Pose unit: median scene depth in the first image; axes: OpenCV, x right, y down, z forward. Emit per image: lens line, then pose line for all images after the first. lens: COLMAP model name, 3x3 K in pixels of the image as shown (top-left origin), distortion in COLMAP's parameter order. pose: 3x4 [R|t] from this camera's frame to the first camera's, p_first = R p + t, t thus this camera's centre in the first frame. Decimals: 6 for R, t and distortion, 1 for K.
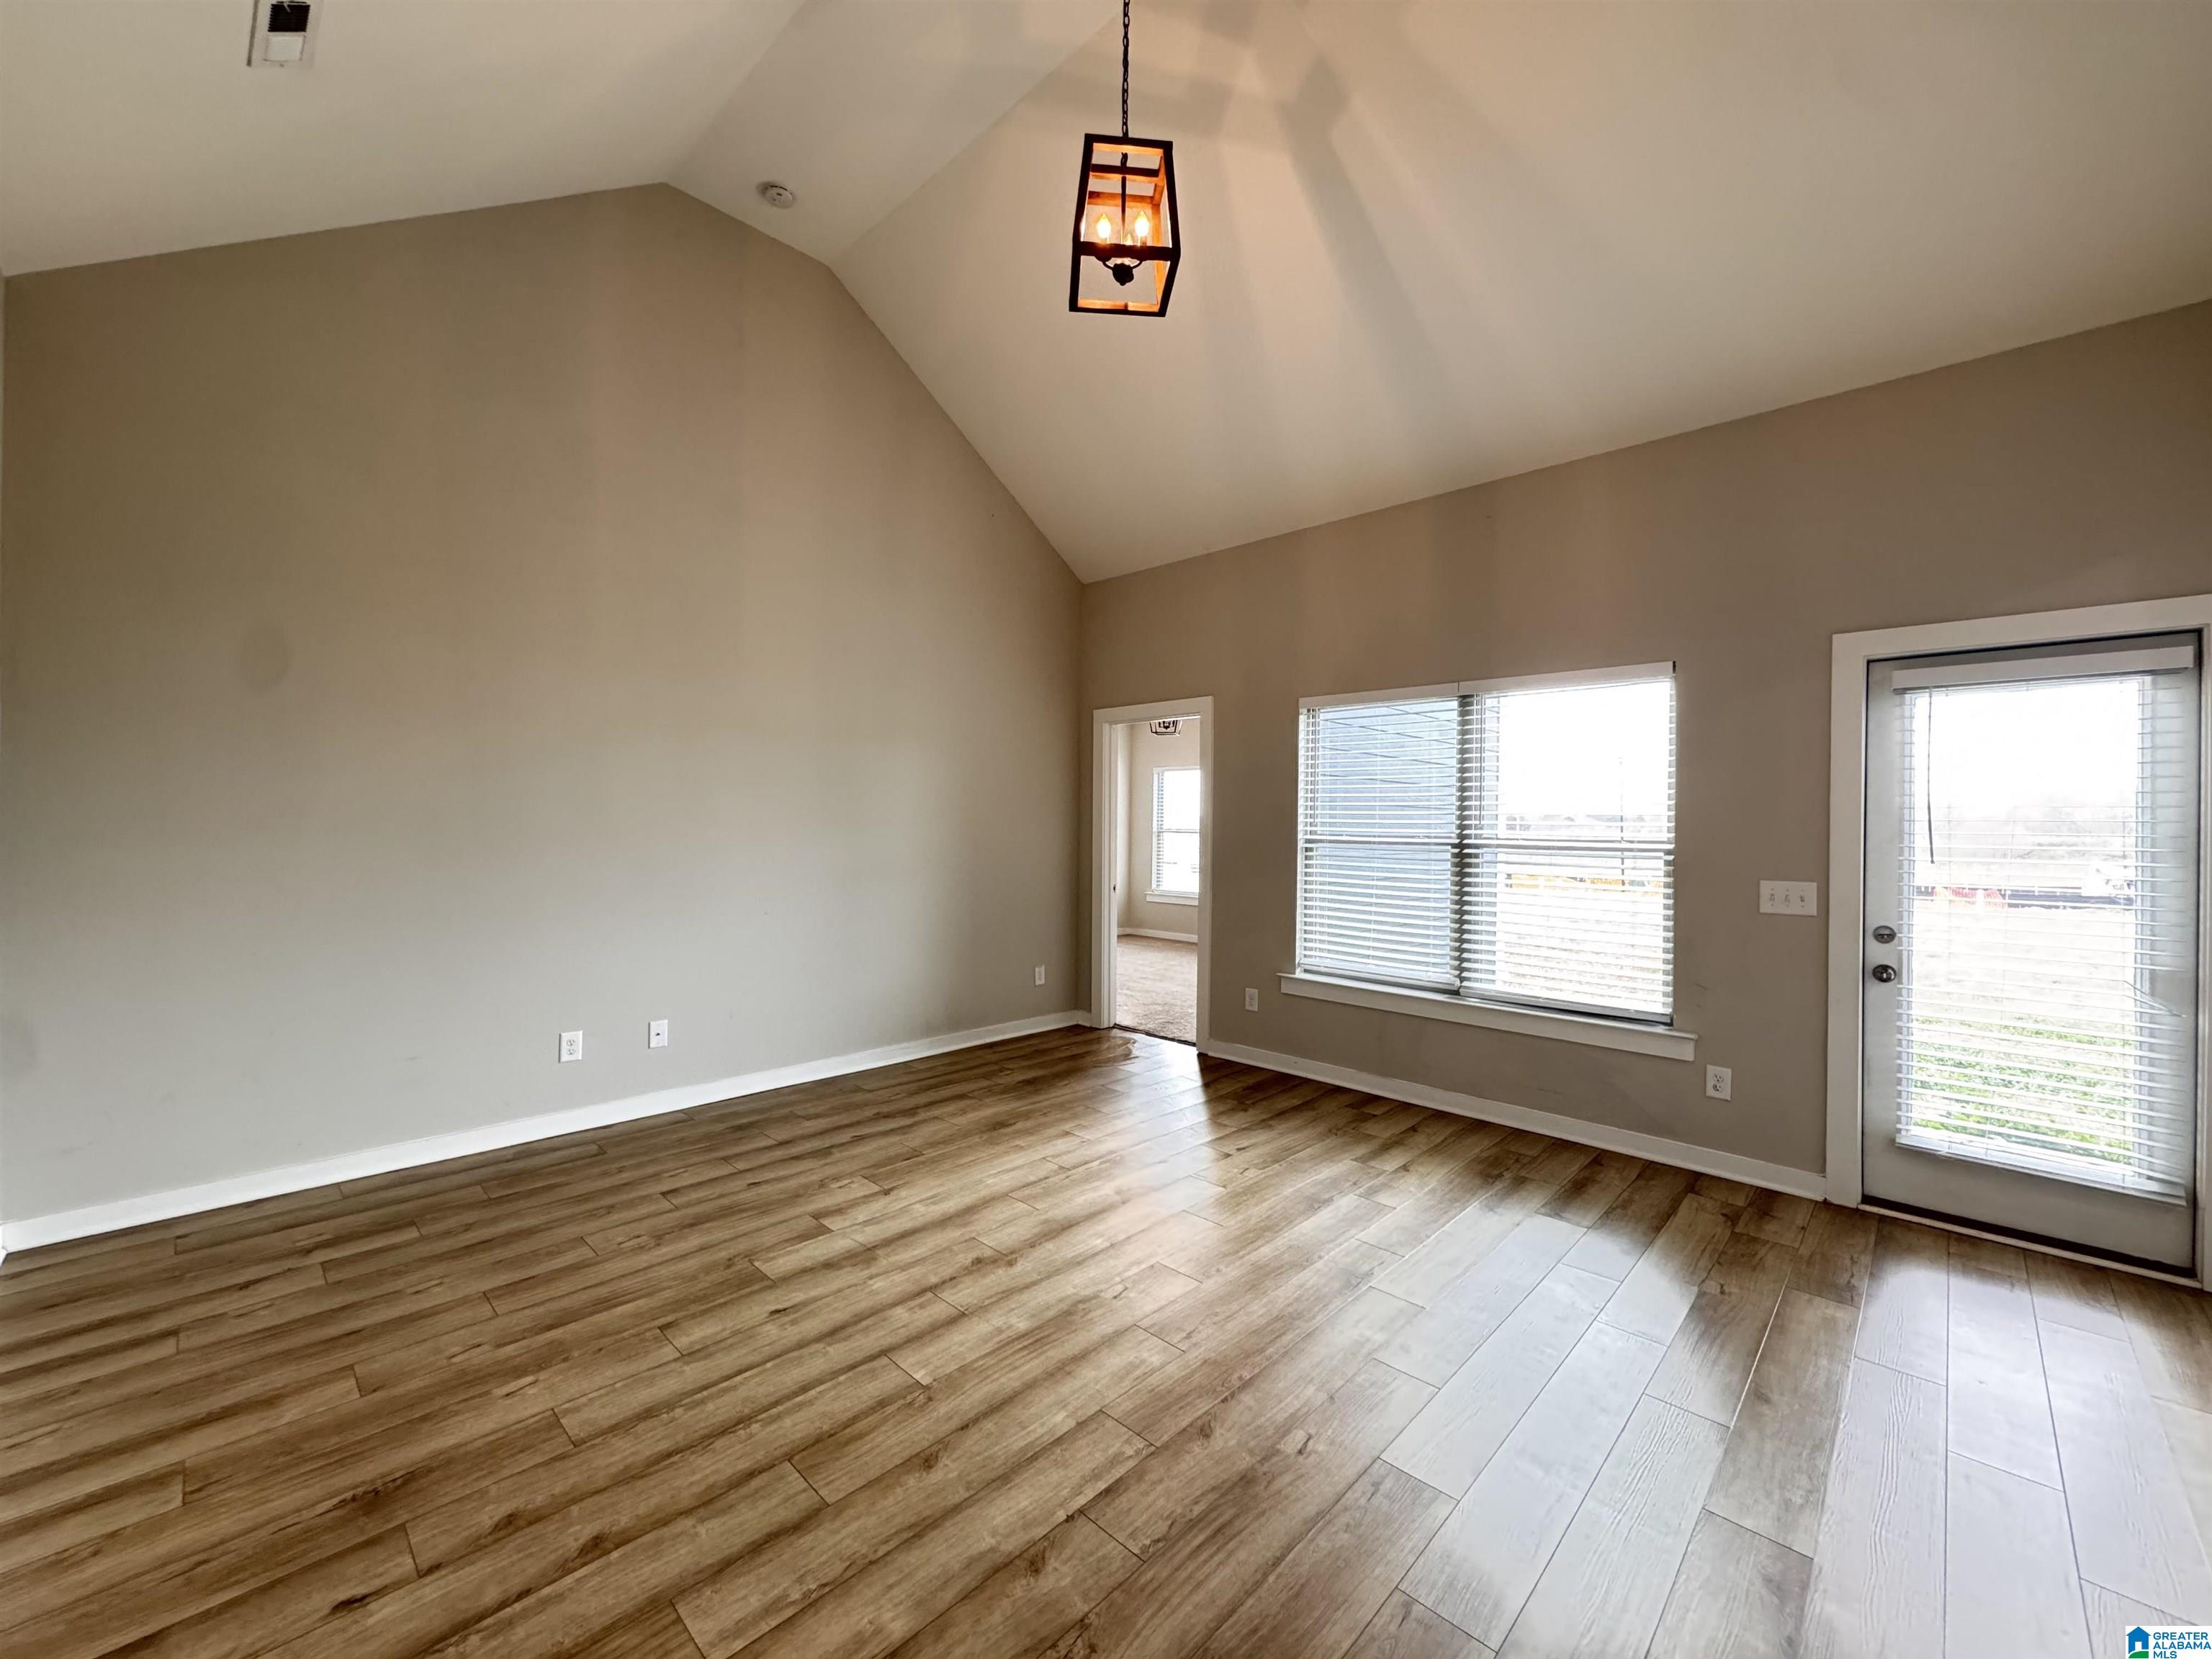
lens RADIAL K [[884.9, 0, 1108.3], [0, 884.9, 824.6], [0, 0, 1]] dist [0.001384, 0.000075]
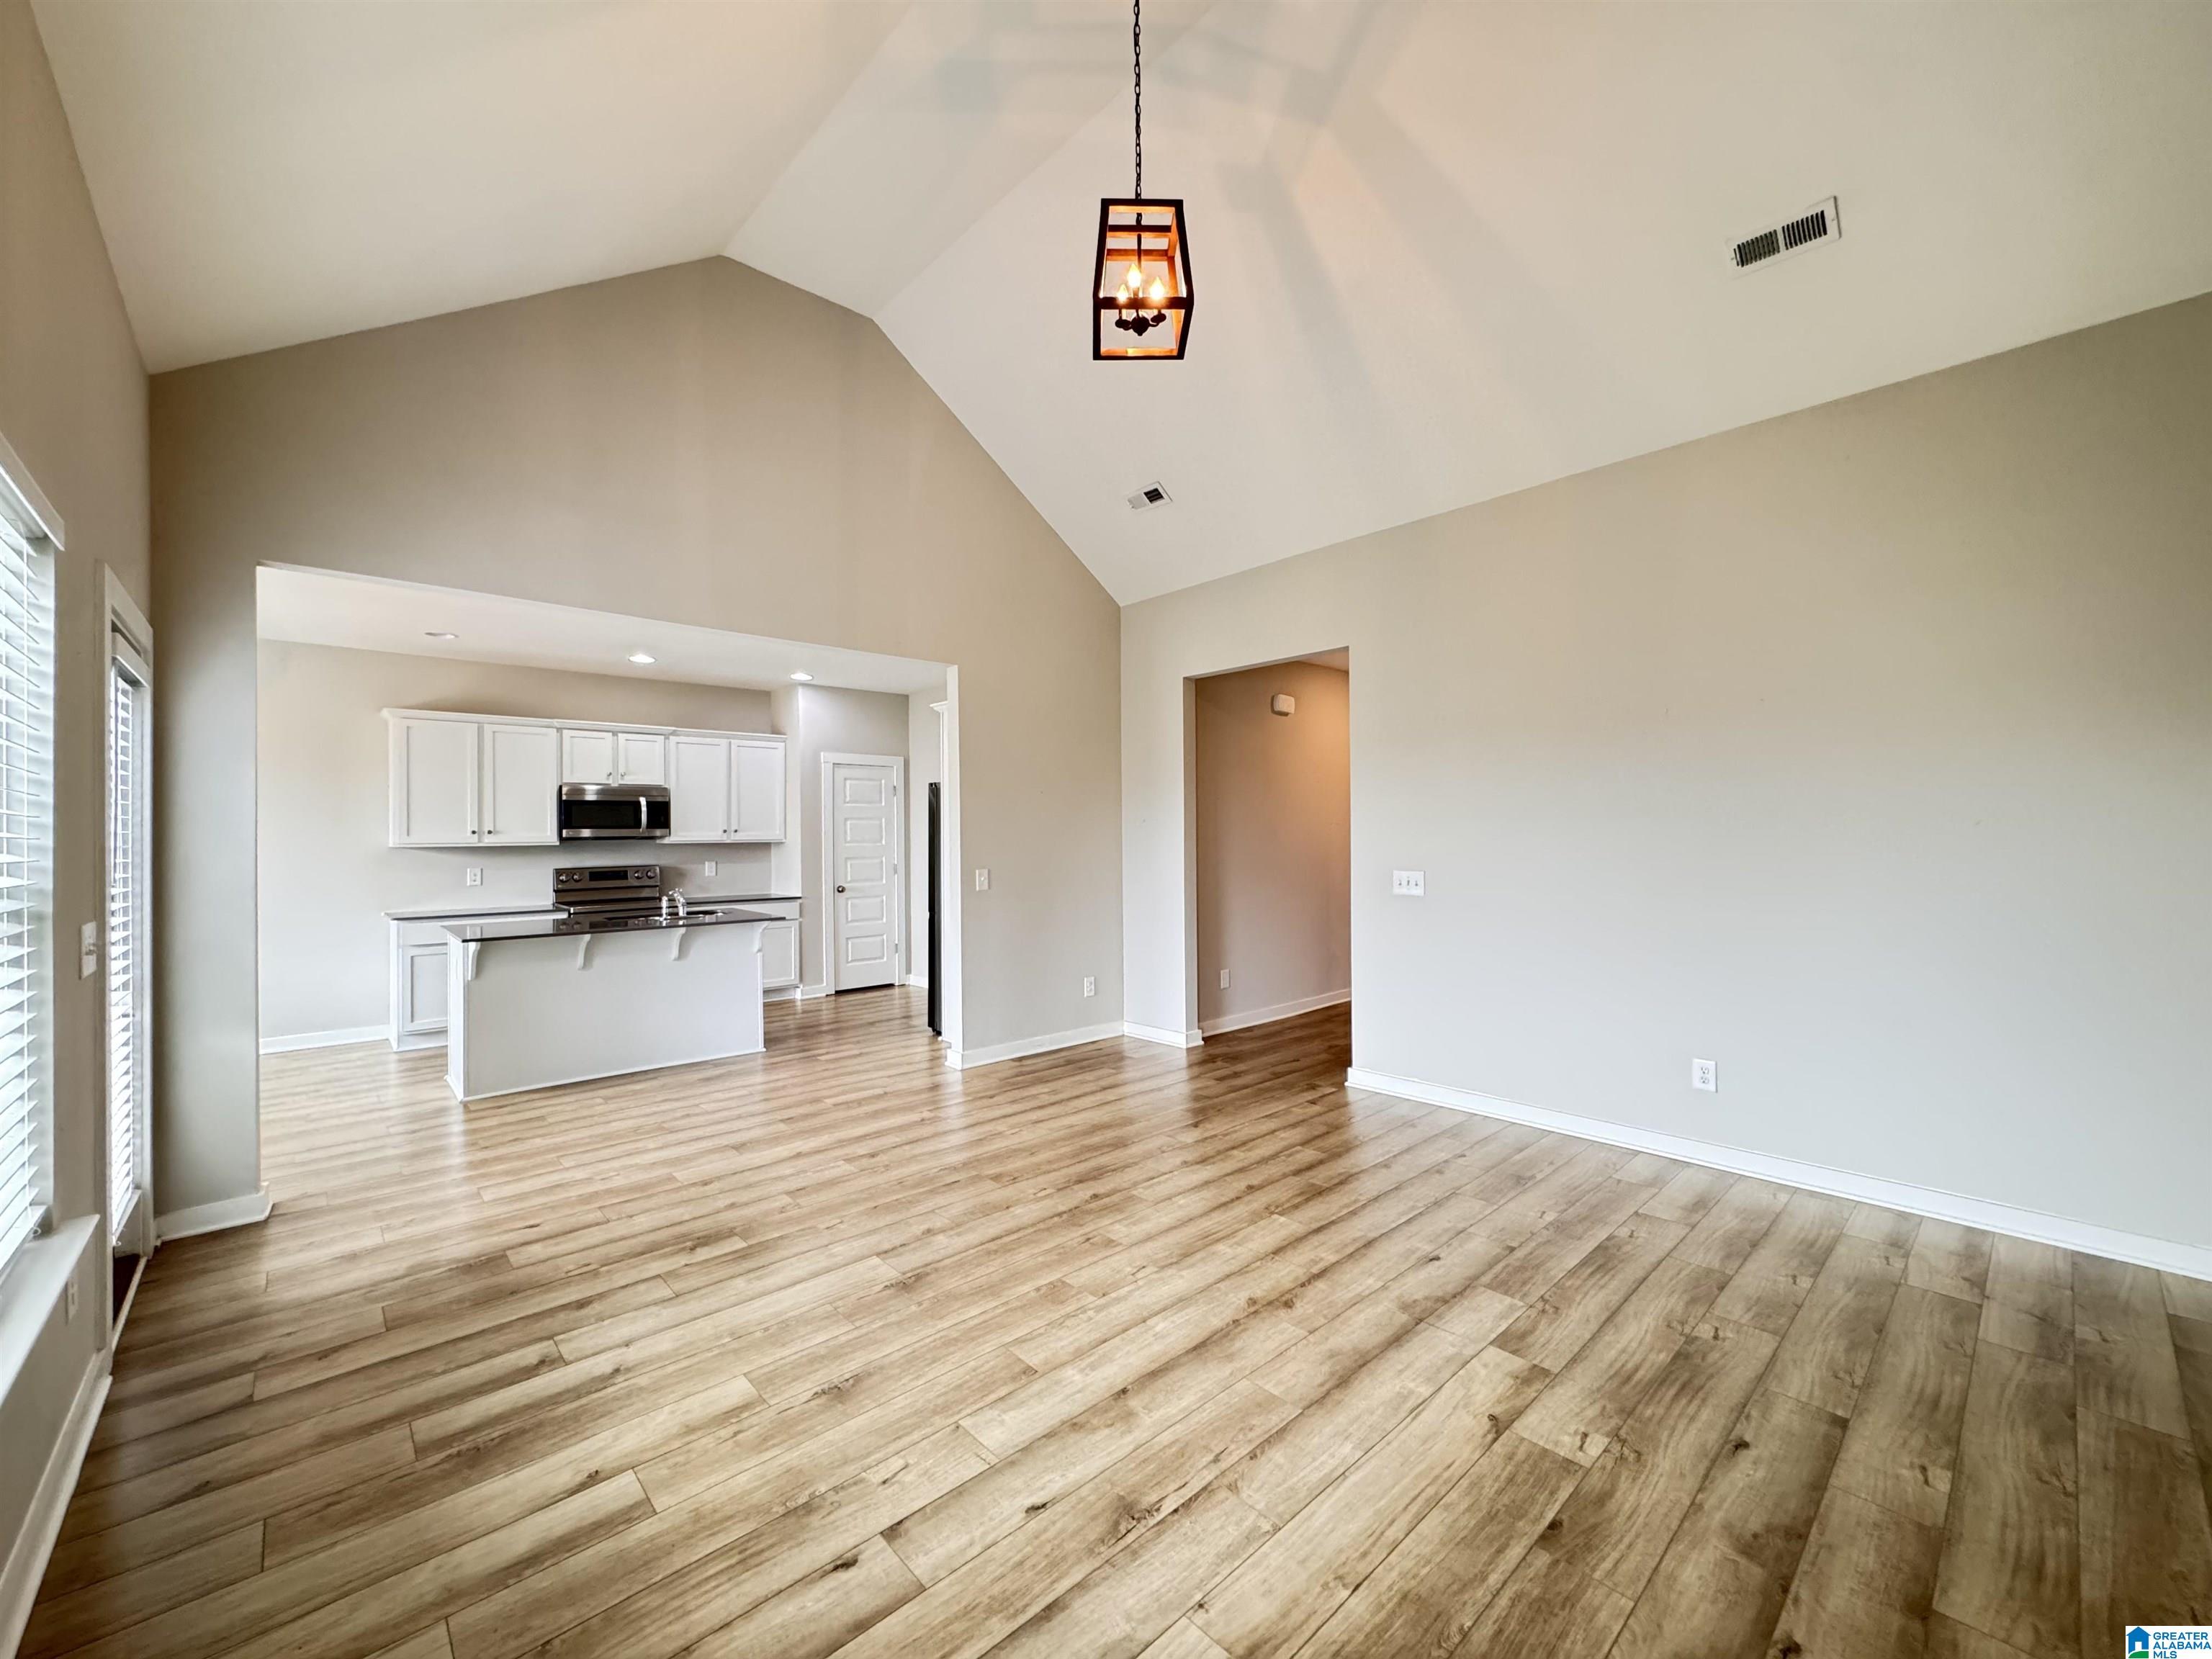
lens RADIAL K [[884.9, 0, 1103.1], [0, 884.9, 831.5], [0, 0, 1]] dist [0.001384, 0.000075]
pose [[-0.997872, -0.003869, 0.065089, -0.009244], [-0.004163, 0.999982, -0.004383, -0.003884], [-0.065071, -0.004644, -0.997870, 1.782085]]
